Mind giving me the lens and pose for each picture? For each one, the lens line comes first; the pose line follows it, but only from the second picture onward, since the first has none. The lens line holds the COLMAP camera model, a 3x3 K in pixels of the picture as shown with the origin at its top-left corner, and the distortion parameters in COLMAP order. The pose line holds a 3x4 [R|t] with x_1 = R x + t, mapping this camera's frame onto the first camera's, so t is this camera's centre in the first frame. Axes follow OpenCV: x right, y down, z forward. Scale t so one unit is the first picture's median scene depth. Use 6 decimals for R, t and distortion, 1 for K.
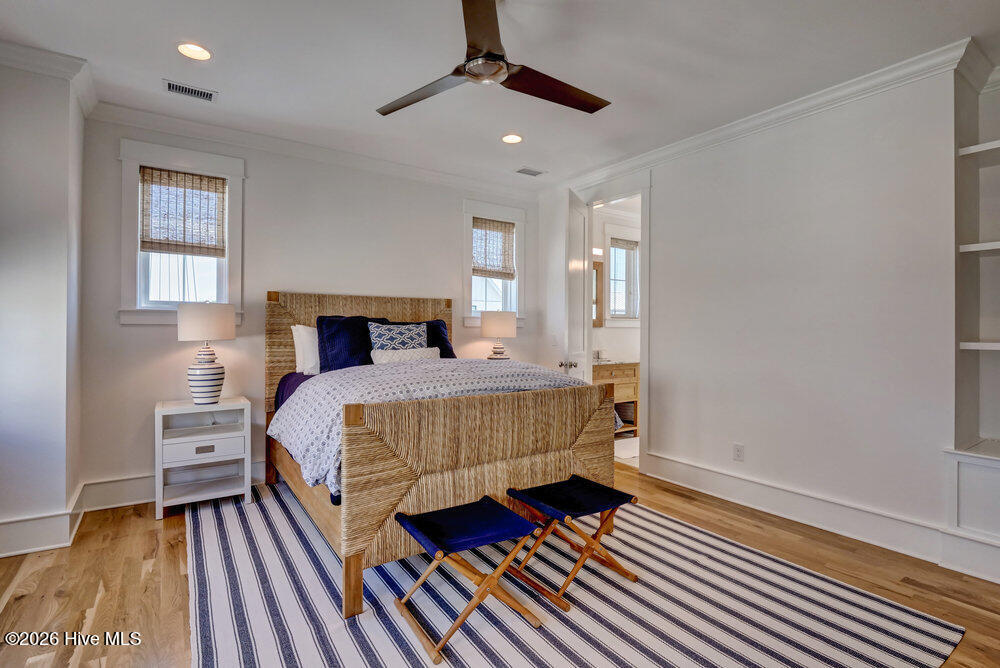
lens RADIAL K [[498.6, 0, 501.4], [0, 498.6, 310.2], [0, 0, 1]] dist [0.000496, -0.000017]
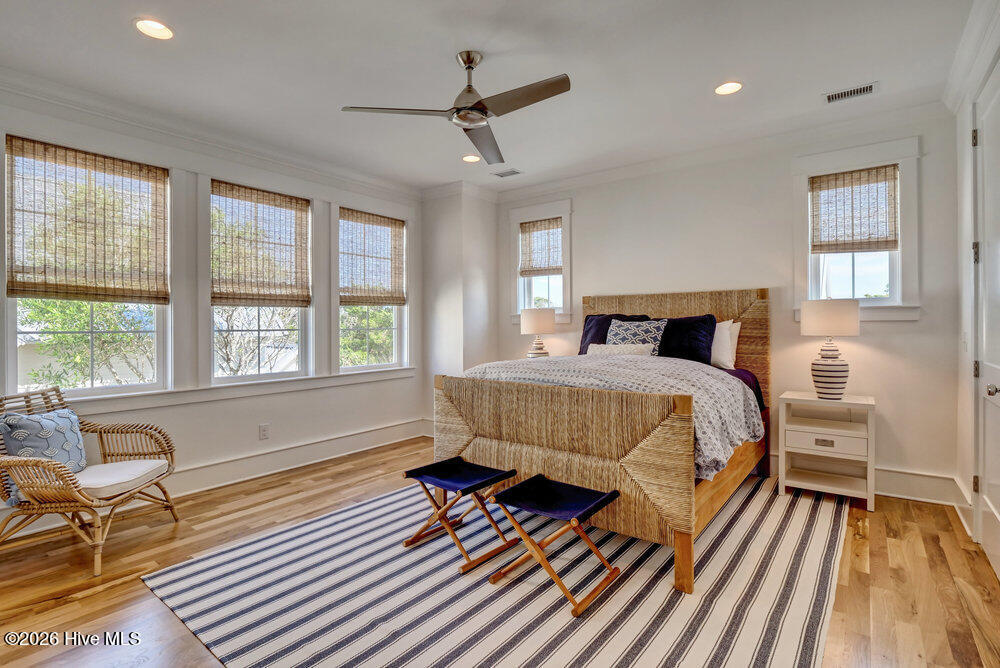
lens RADIAL K [[473.4, 0, 500.0], [0, 473.4, 334.0], [0, 0, 1]] dist [-0.021979, 0.000020]
pose [[0.315350, 0.010643, -0.948916, 0.619379], [0.040079, 0.998896, 0.024523, 0.019914], [0.948129, -0.045765, 0.314575, 0.402737]]
